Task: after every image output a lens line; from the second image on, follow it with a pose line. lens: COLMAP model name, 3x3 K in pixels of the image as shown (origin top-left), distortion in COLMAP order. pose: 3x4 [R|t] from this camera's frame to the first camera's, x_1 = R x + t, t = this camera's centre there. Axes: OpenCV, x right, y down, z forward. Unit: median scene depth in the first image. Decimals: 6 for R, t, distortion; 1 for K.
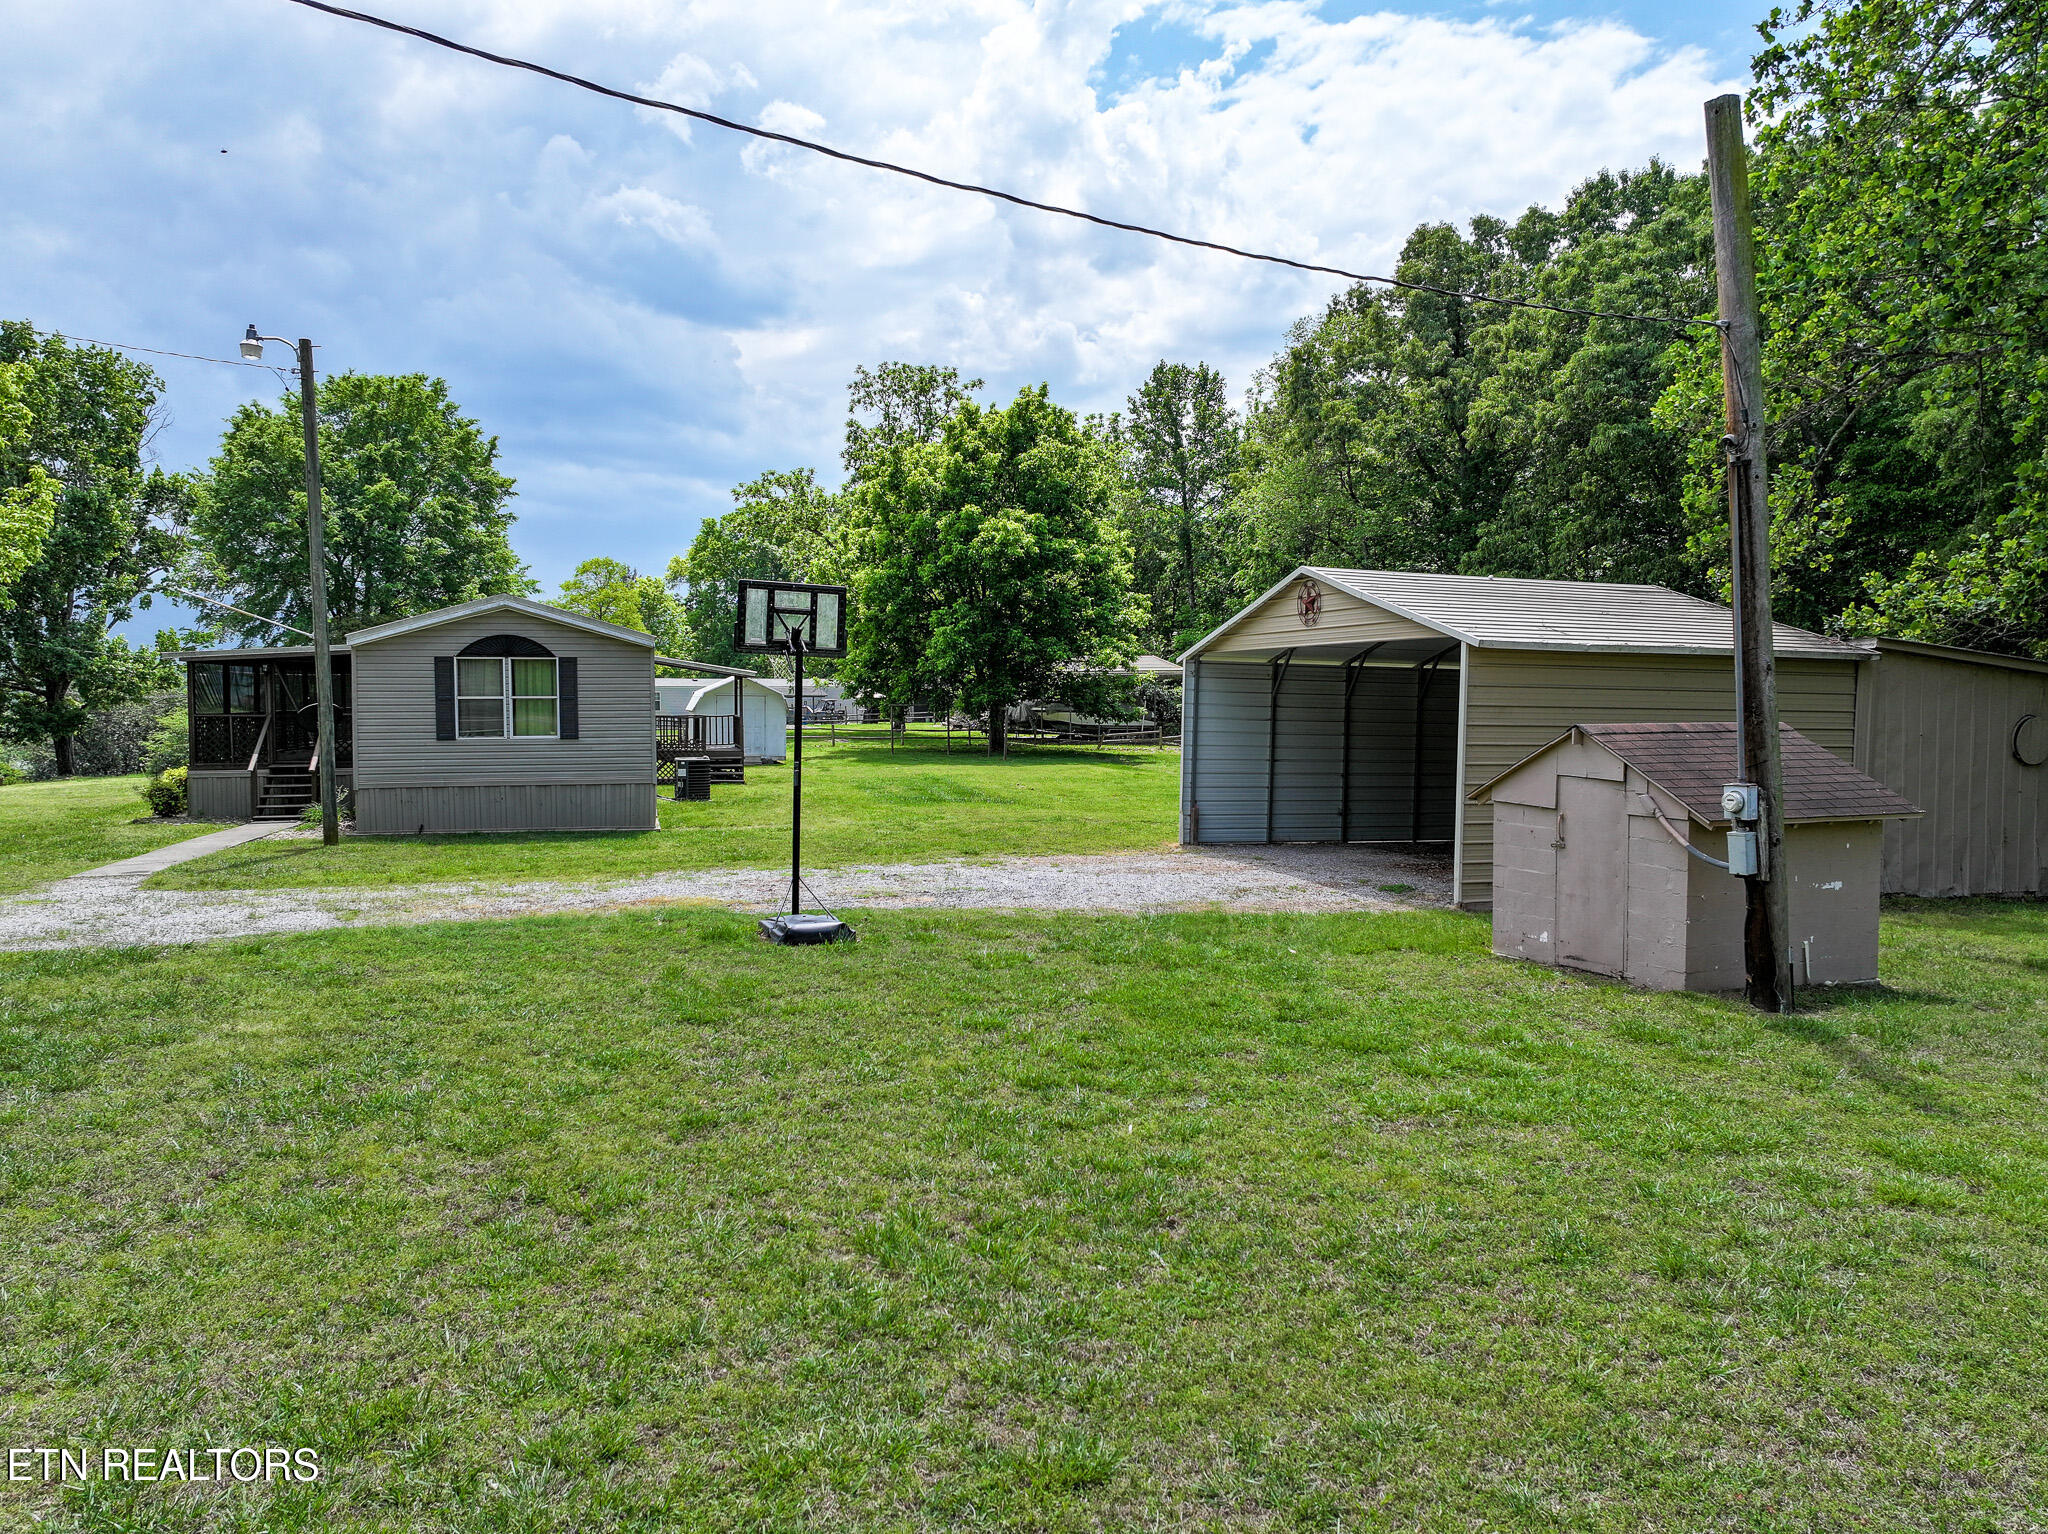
lens RADIAL K [[1426.3, 0, 1024.0], [0, 1426.3, 767.0], [0, 0, 1]] dist [0.006819, 0.009162]
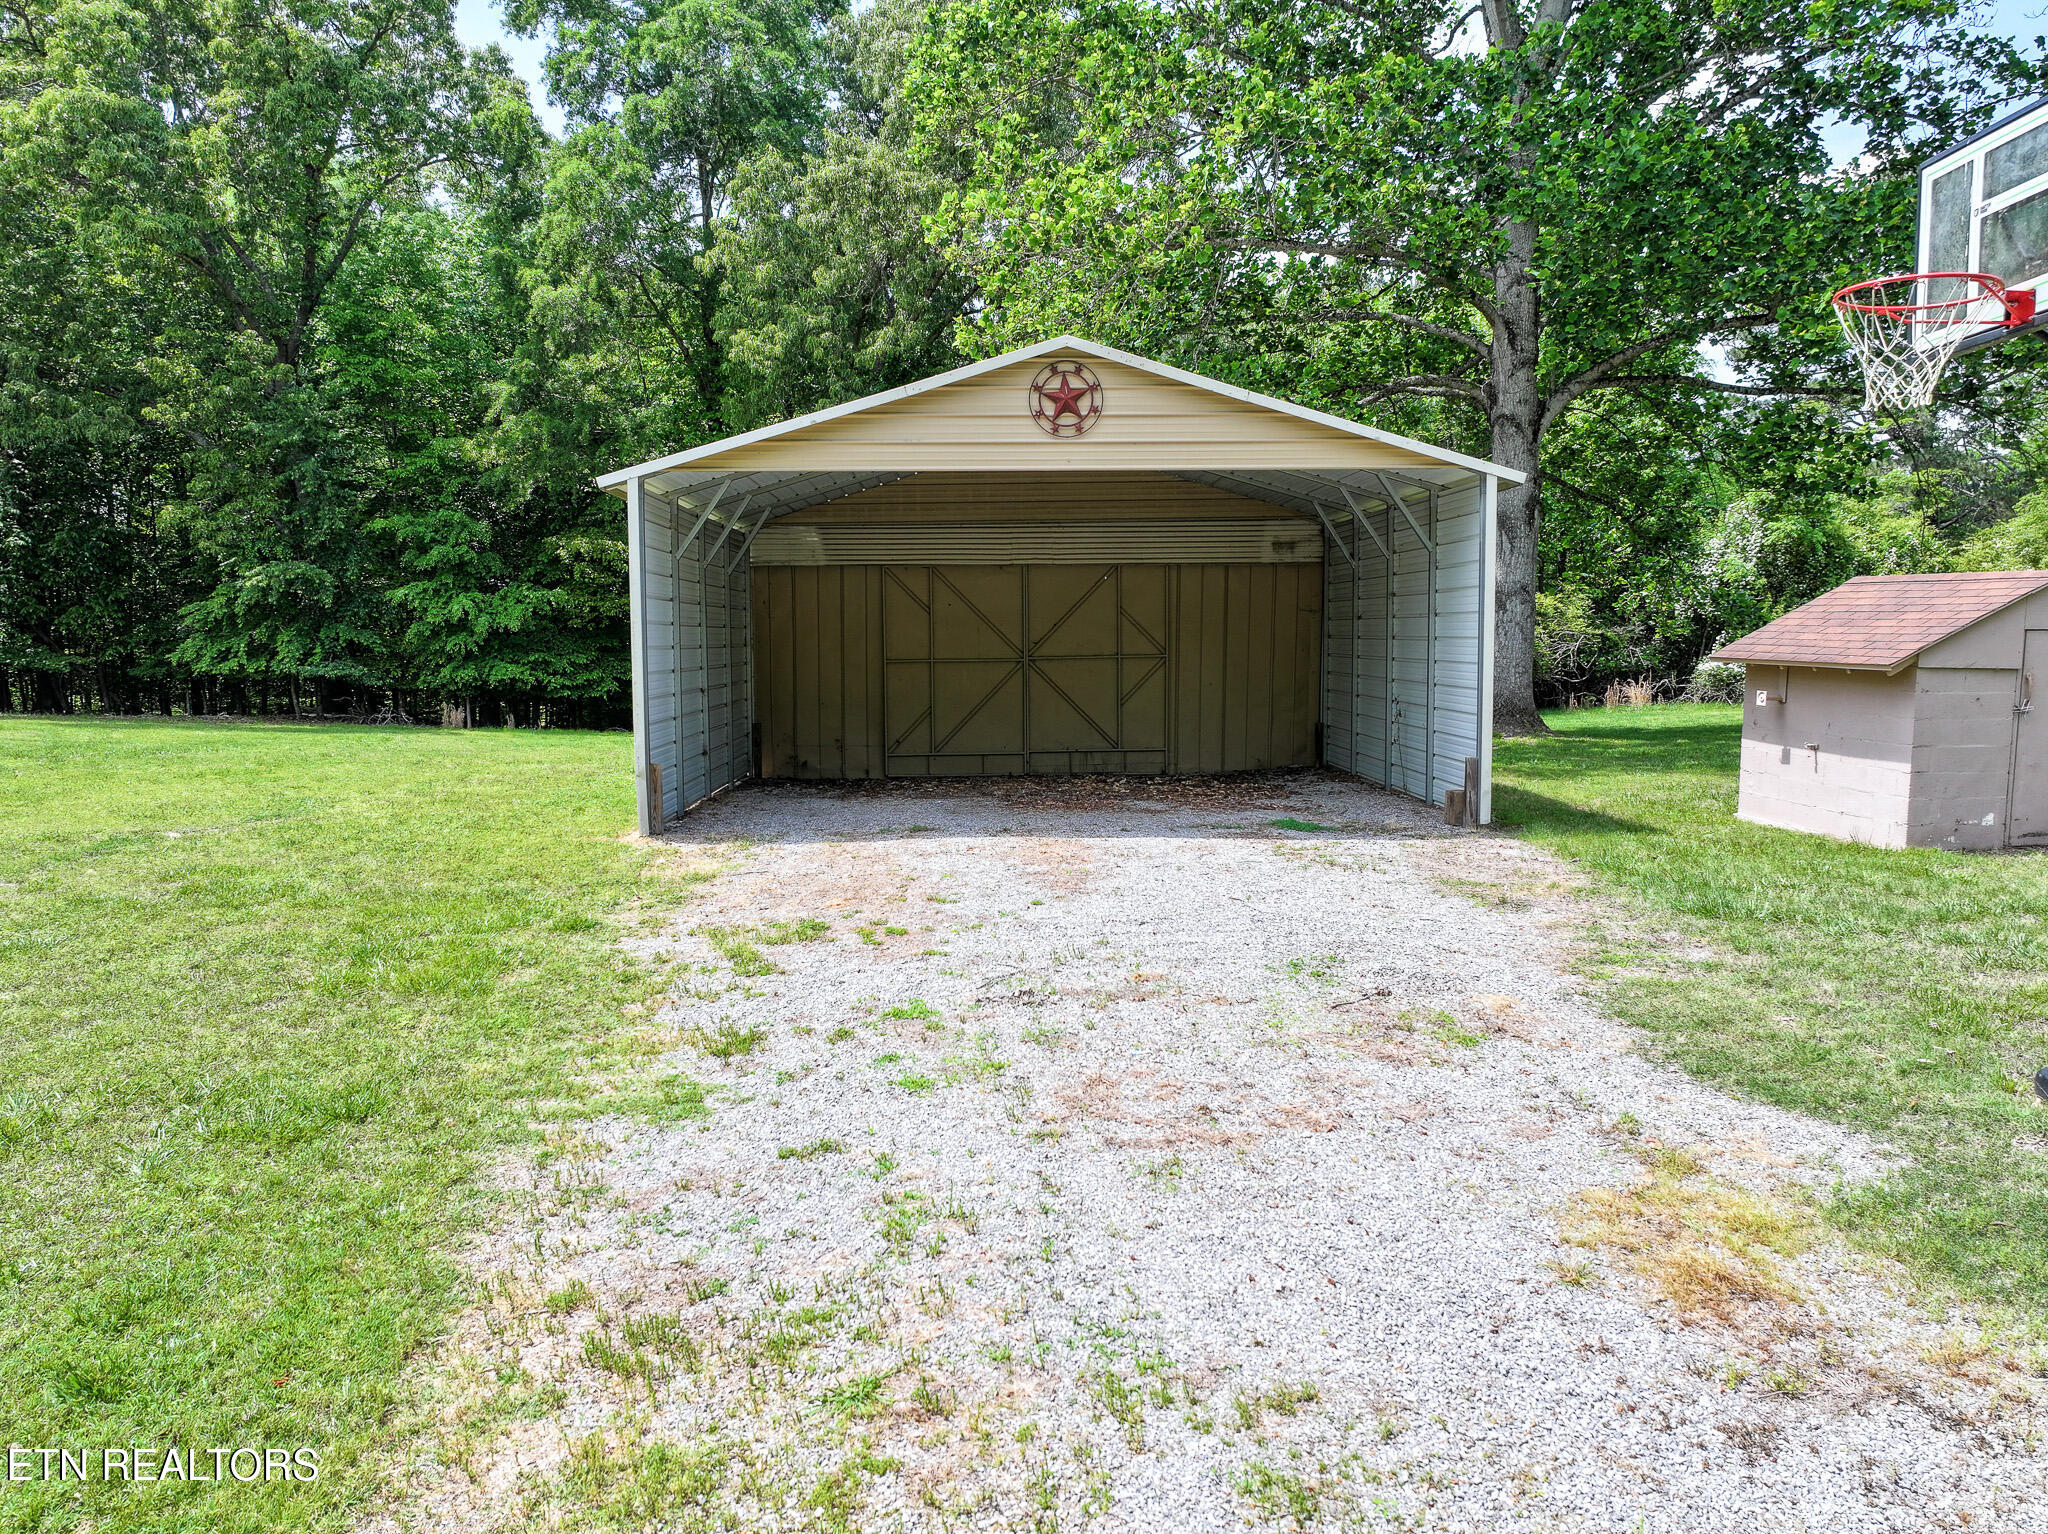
lens RADIAL K [[1426.3, 0, 1024.0], [0, 1426.3, 767.0], [0, 0, 1]] dist [0.006819, 0.009162]
pose [[0.306331, -0.106987, 0.945894, -0.331458], [0.051851, 0.994064, 0.095643, -0.013562], [-0.950512, 0.019747, 0.310061, 0.676348]]
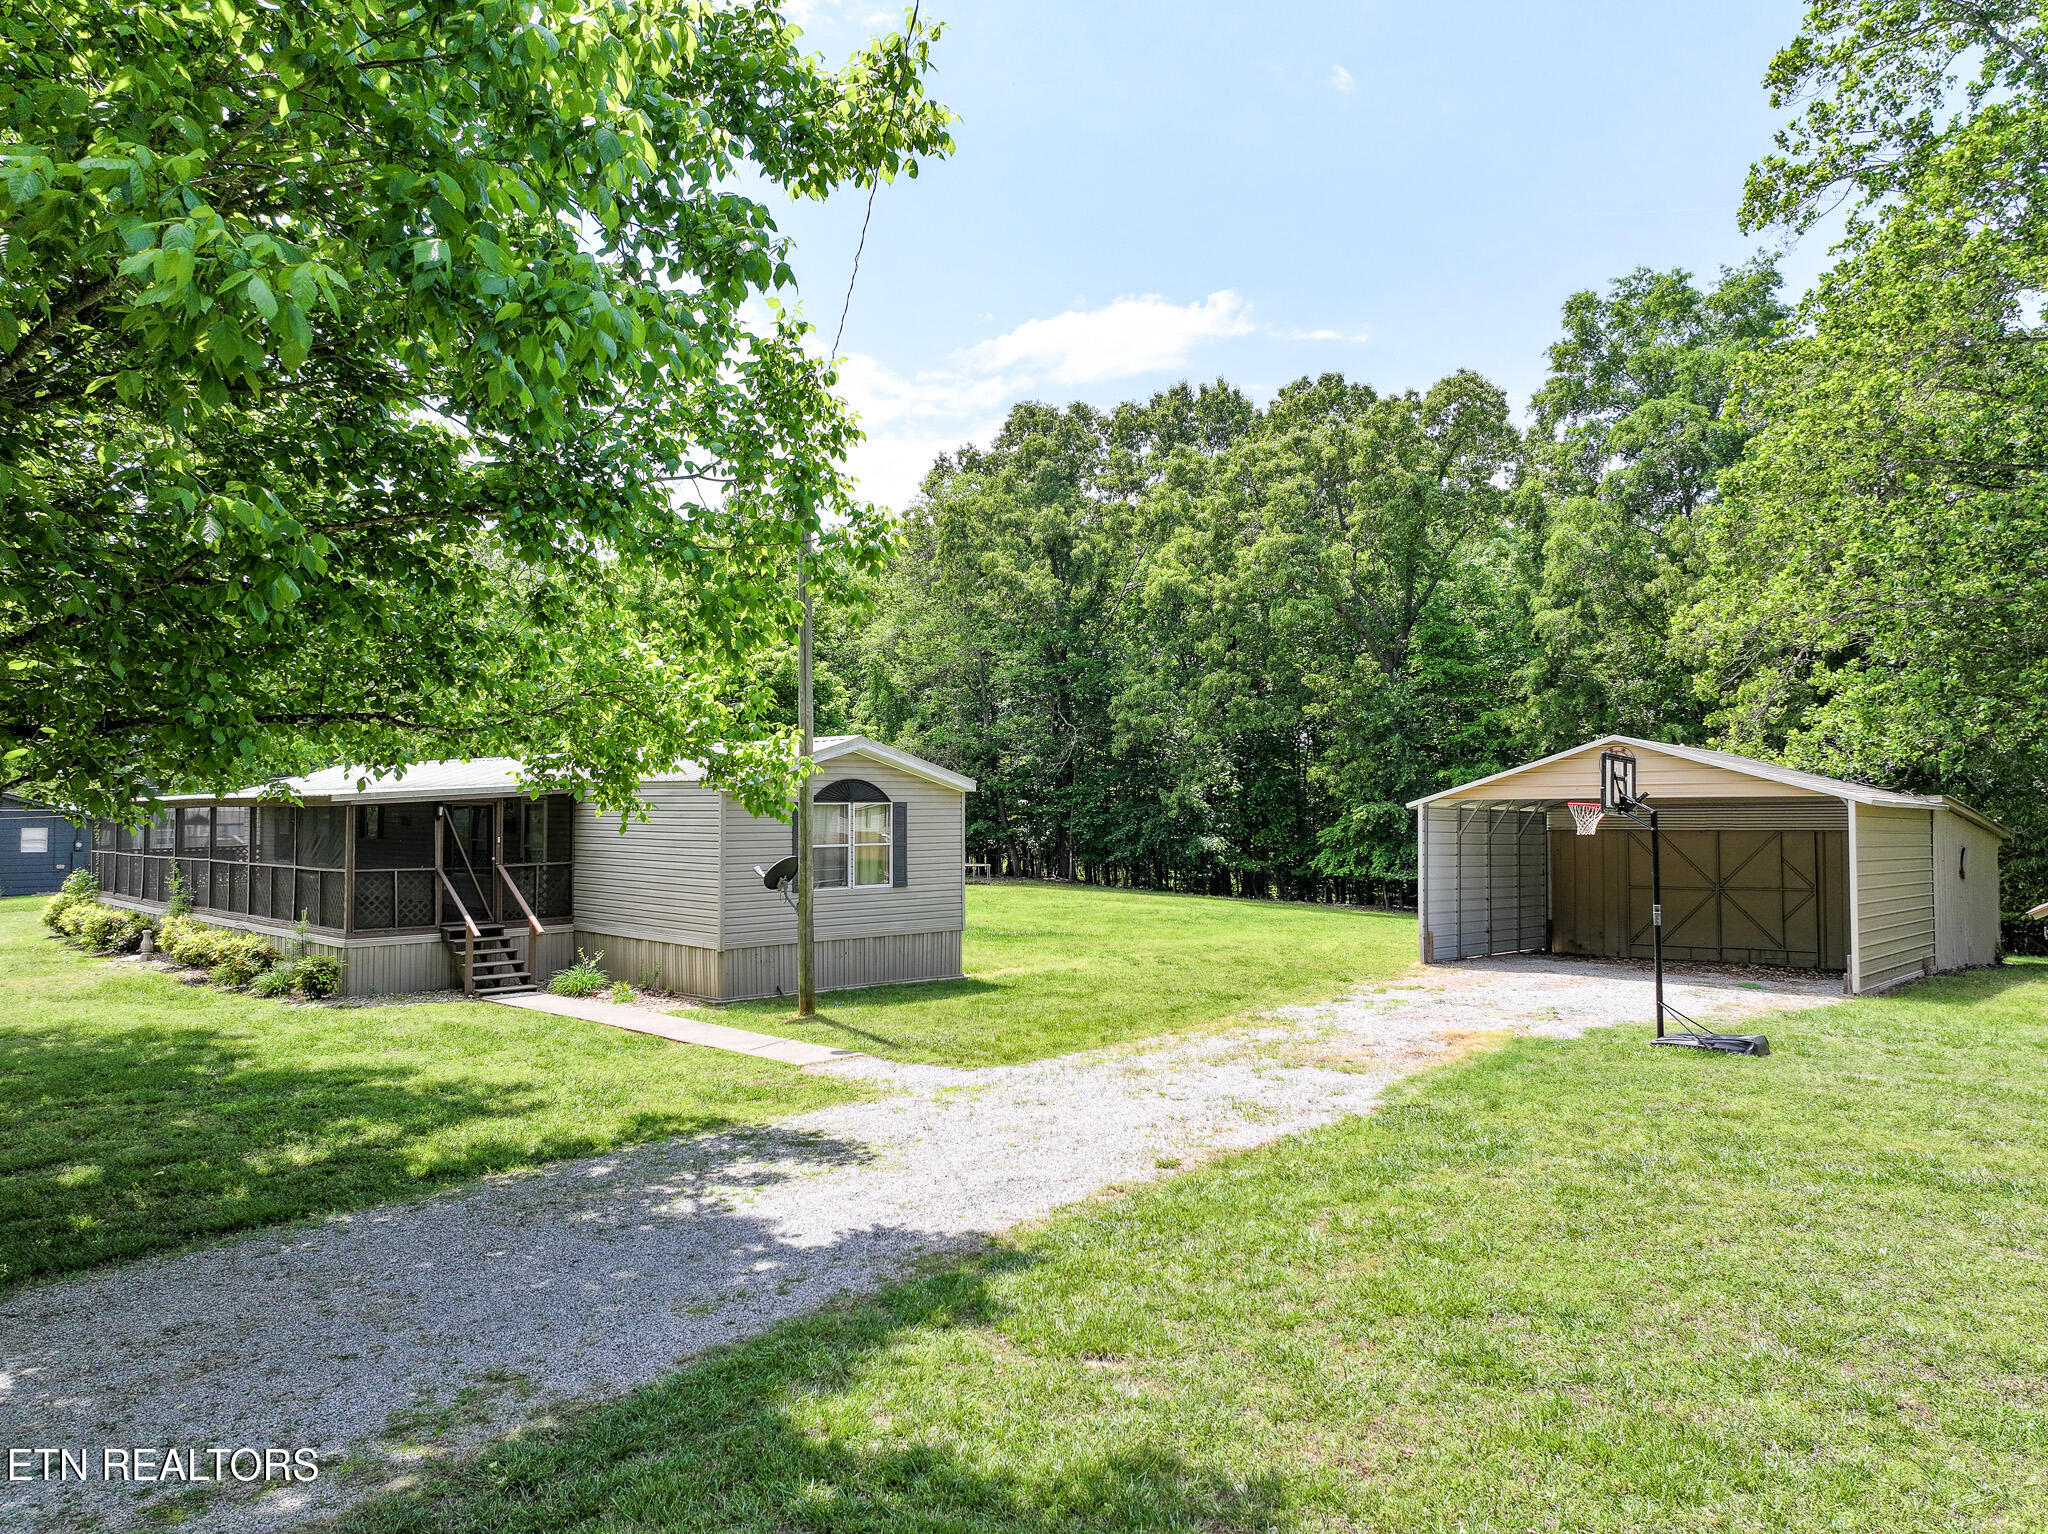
lens RADIAL K [[1426.3, 0, 1024.0], [0, 1426.3, 767.0], [0, 0, 1]] dist [0.006819, 0.009162]
pose [[0.883674, 0.011397, 0.467965, -0.694616], [0.027960, 0.996634, -0.077070, -0.023843], [-0.467268, 0.081189, 0.880380, 0.112141]]
